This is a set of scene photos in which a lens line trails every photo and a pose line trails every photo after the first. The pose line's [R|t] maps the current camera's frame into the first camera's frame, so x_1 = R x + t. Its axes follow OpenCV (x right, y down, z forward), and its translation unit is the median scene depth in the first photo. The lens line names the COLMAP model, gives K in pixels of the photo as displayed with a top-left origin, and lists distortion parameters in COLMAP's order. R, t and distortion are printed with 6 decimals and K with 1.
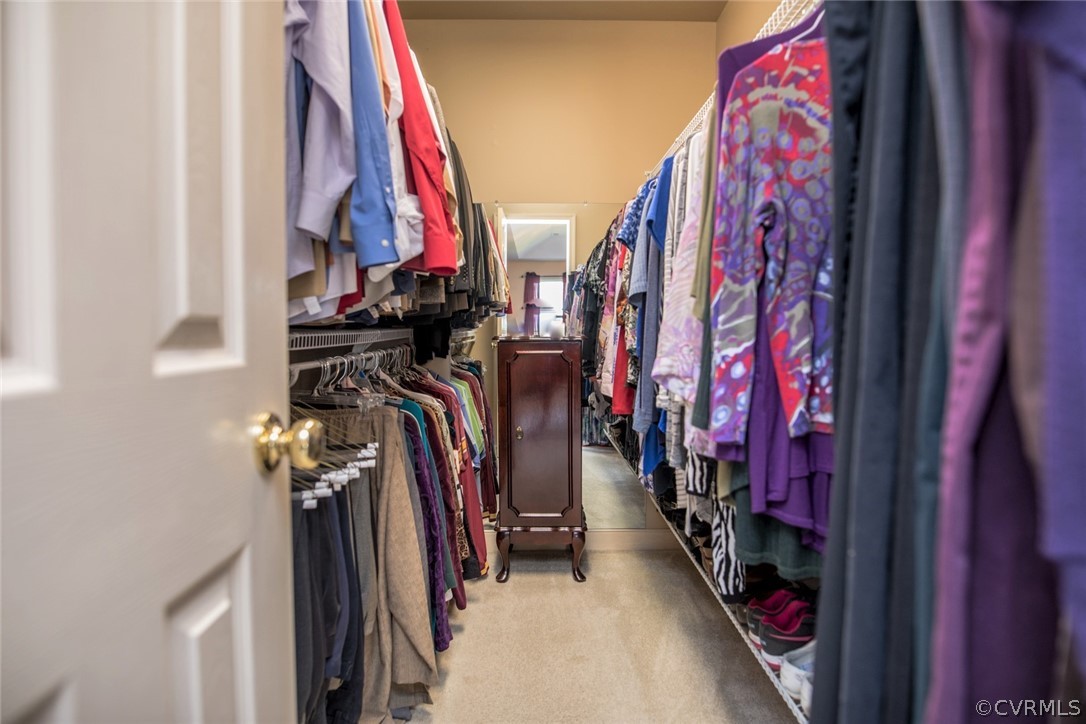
lens RADIAL K [[634.9, 0, 537.6], [0, 634.9, 359.7], [0, 0, 1]] dist [-0.018167, 0.001391]
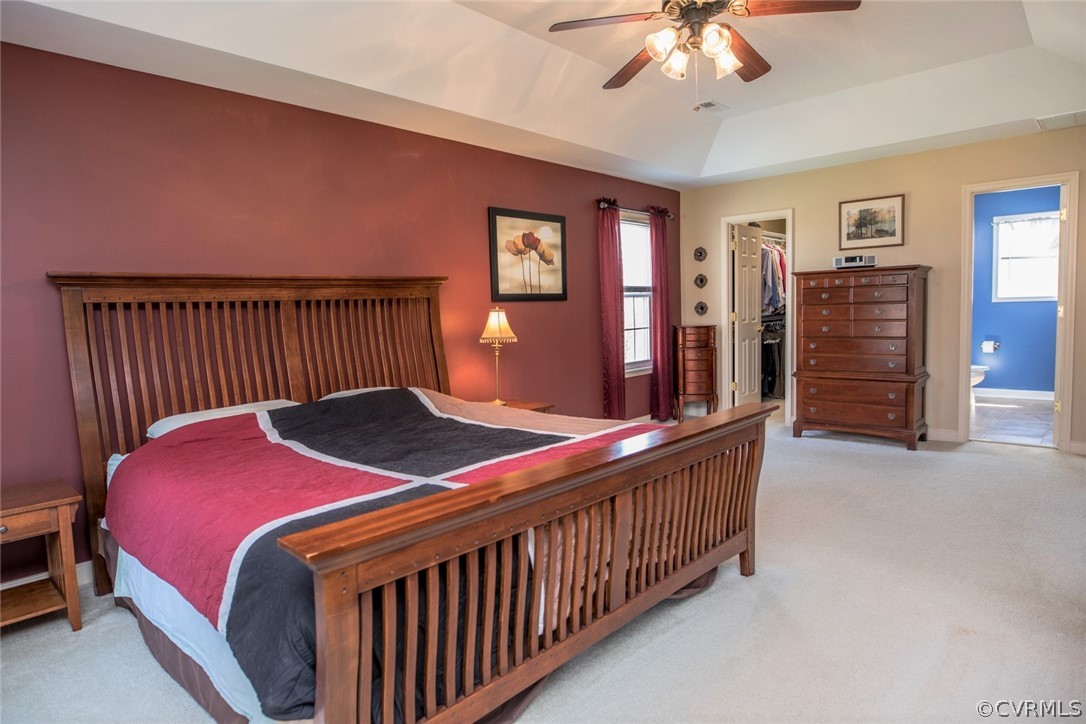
lens RADIAL K [[634.9, 0, 537.6], [0, 634.9, 359.7], [0, 0, 1]] dist [-0.018167, 0.001391]
pose [[0.740604, 0.025957, -0.671440, 2.242929], [0.006507, 0.998930, 0.045794, 0.071843], [0.671911, -0.038285, 0.739642, -5.307869]]
